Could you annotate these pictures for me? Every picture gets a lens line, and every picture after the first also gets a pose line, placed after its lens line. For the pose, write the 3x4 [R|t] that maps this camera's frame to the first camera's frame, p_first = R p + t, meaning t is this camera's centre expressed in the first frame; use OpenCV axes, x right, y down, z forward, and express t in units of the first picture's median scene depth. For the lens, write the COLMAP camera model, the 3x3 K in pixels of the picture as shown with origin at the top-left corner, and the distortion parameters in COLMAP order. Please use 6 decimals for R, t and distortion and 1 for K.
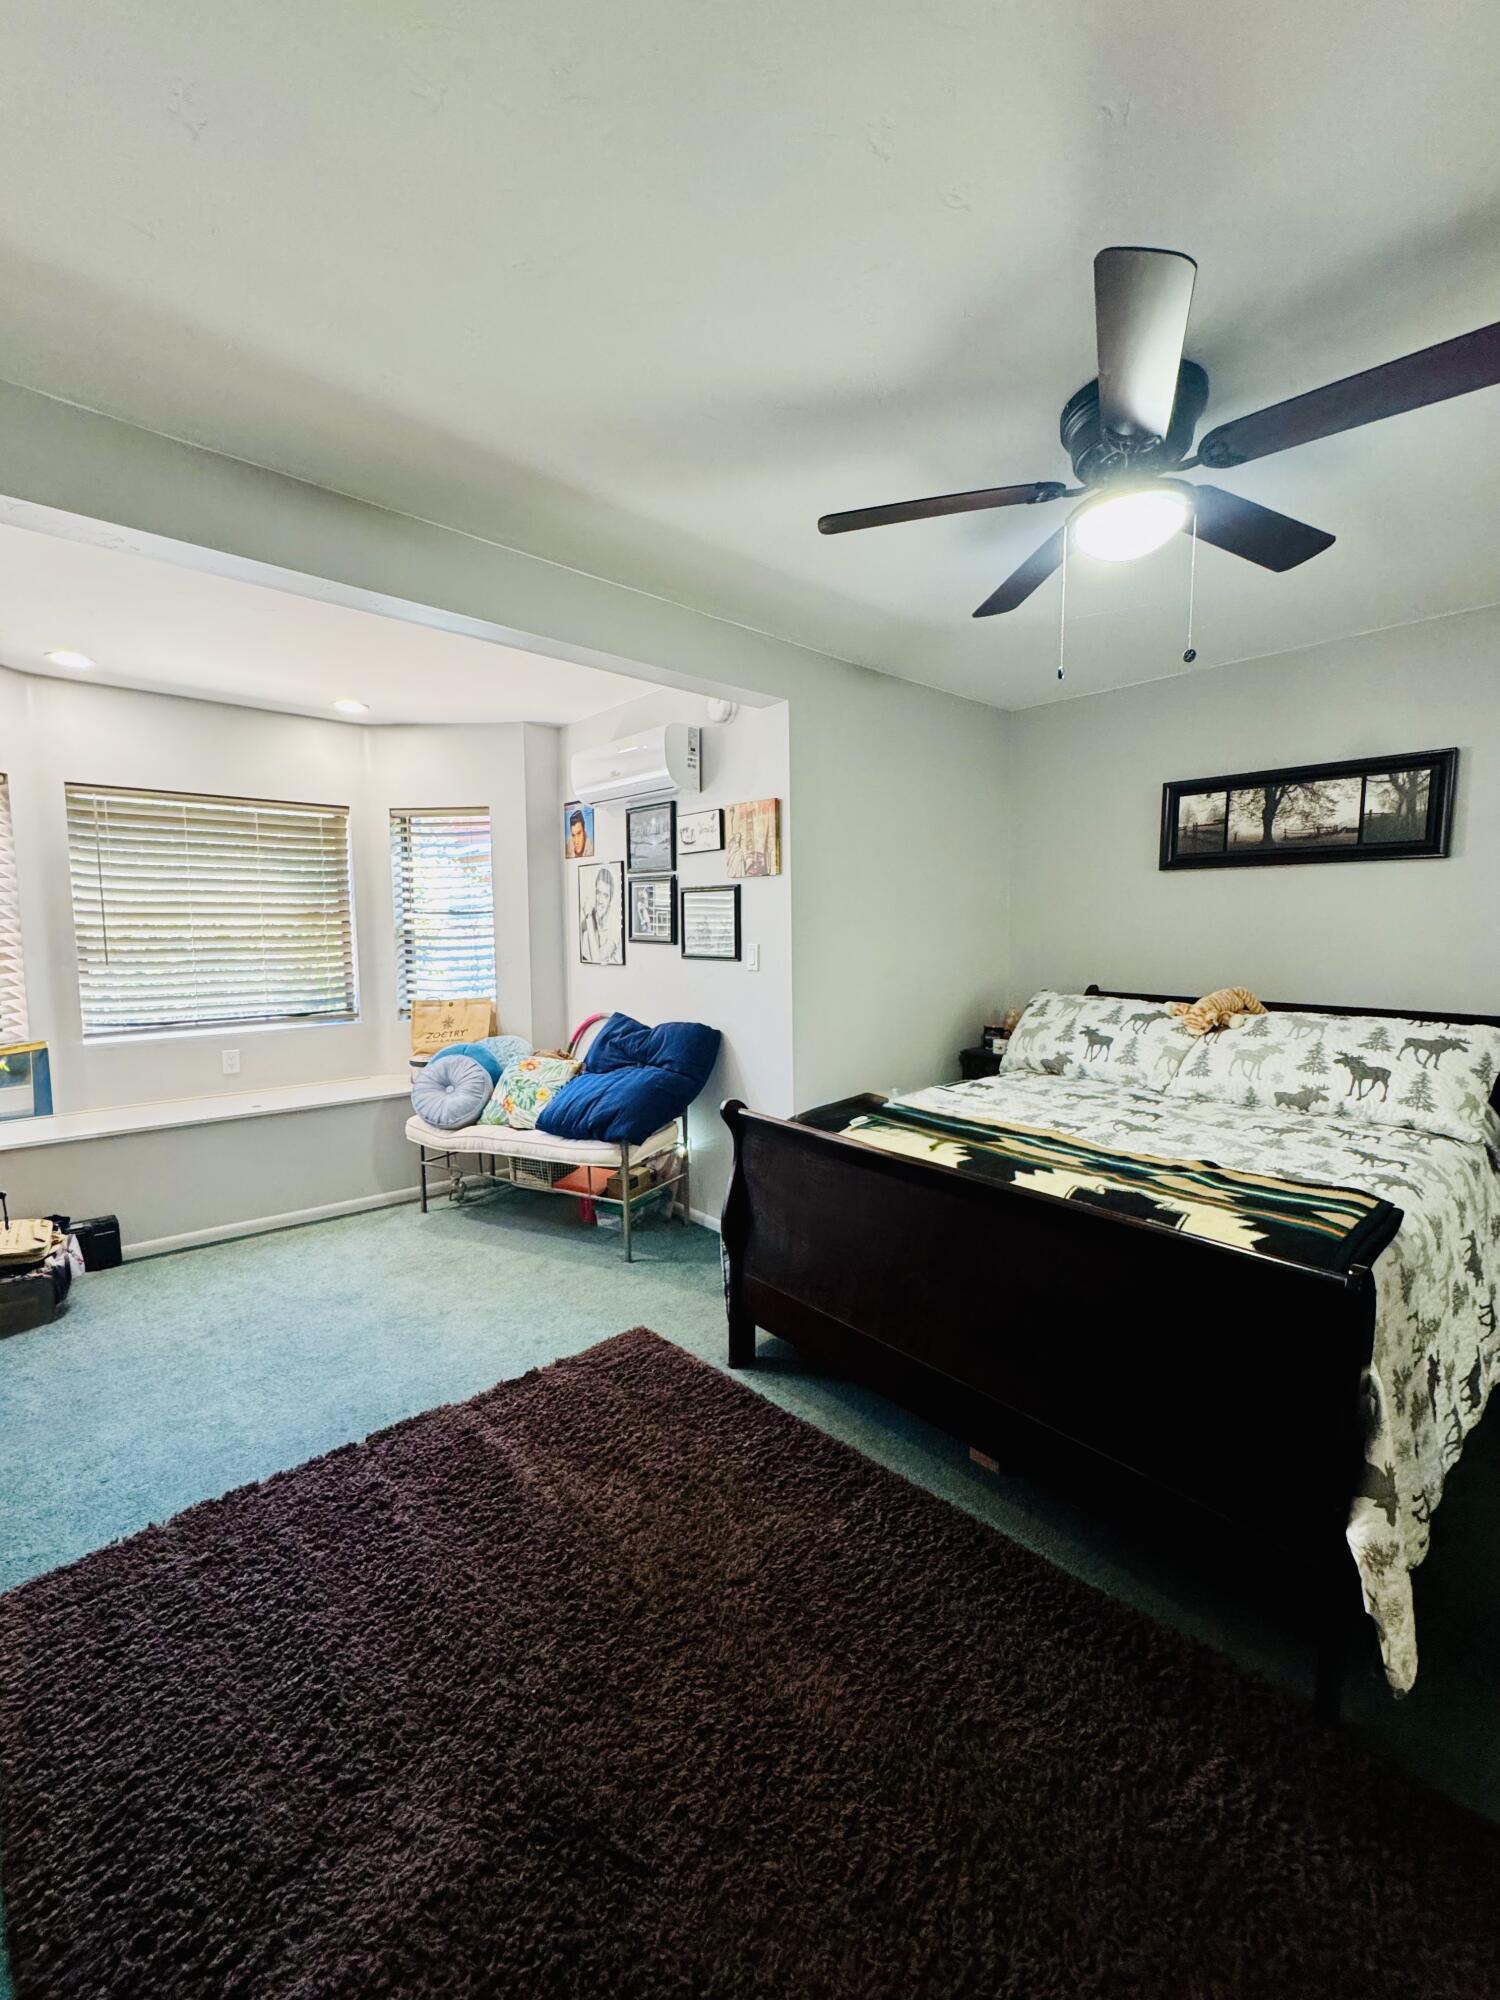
lens RADIAL K [[804.2, 0, 744.4], [0, 804.2, 1002.9], [0, 0, 1]] dist [-0.006415, 0.000758]
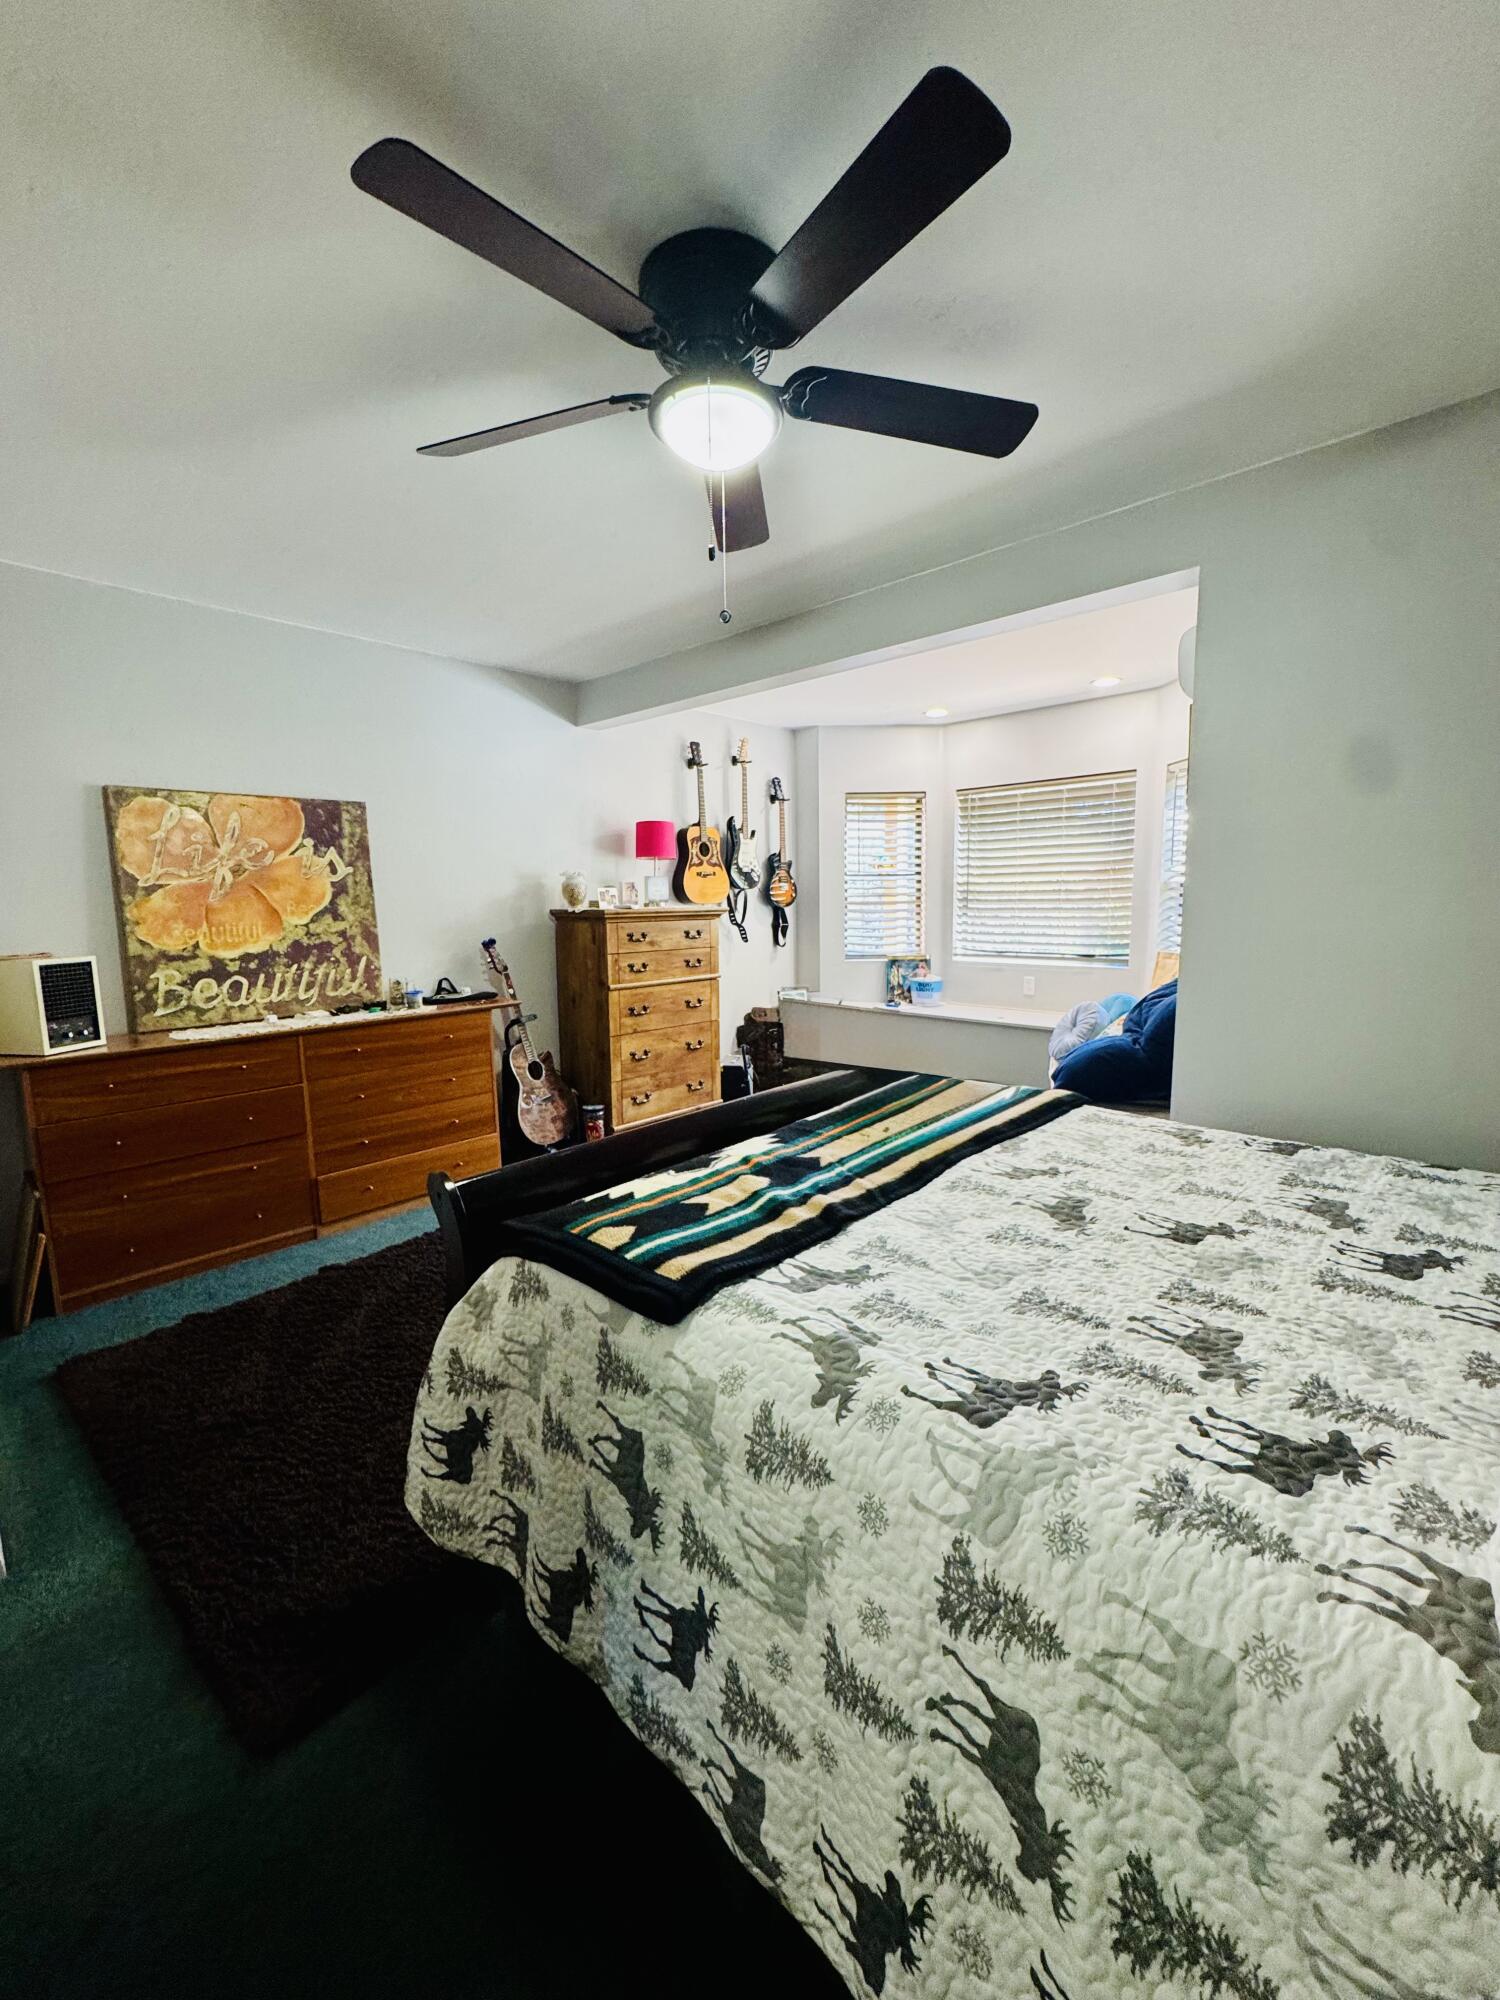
lens RADIAL K [[804.2, 0, 748.5], [0, 804.2, 1003.0], [0, 0, 1]] dist [-0.006415, 0.000758]
pose [[0.082442, 0.136438, -0.987212, 0.832684], [-0.077201, 0.988482, 0.130167, -0.046069], [0.993601, 0.065483, 0.092026, 0.566988]]
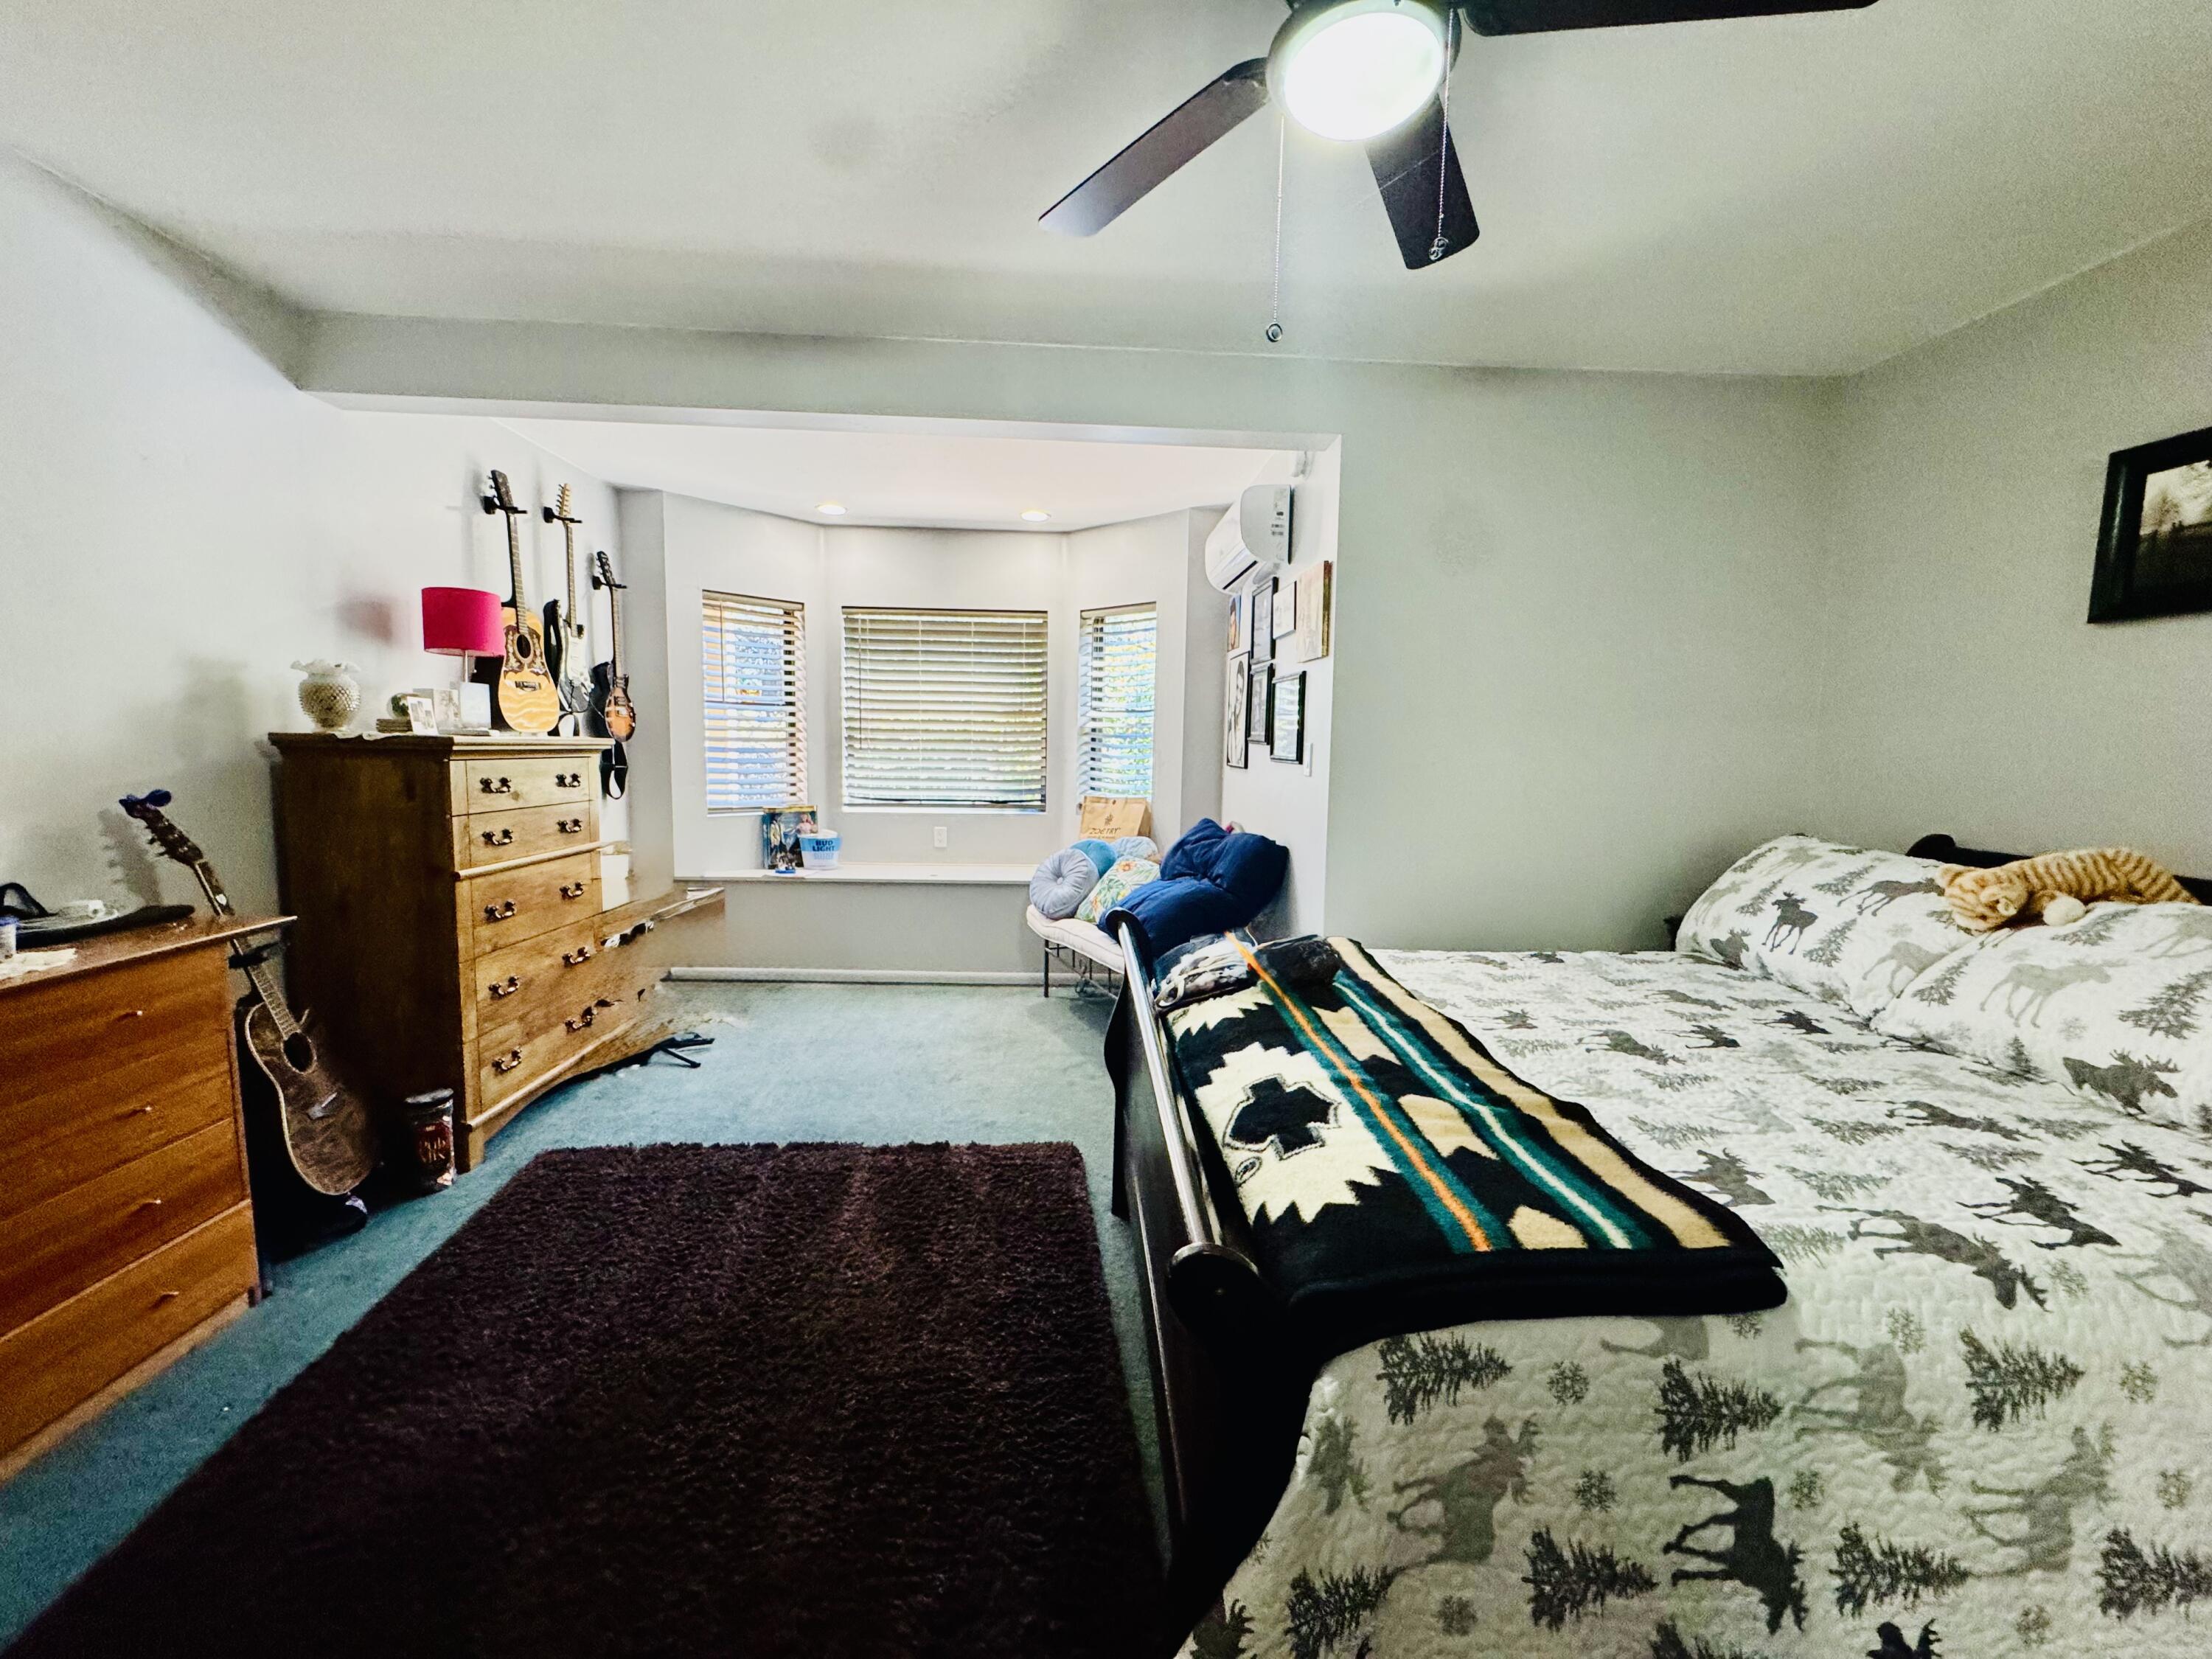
lens RADIAL K [[889.5, 0, 1103.1], [0, 889.5, 832.3], [0, 0, 1]] dist [-0.006415, 0.000758]
pose [[0.776893, 0.084997, -0.623869, 0.467829], [-0.081443, 0.996088, 0.034289, 0.003415], [0.624343, 0.024171, 0.780777, 0.185137]]
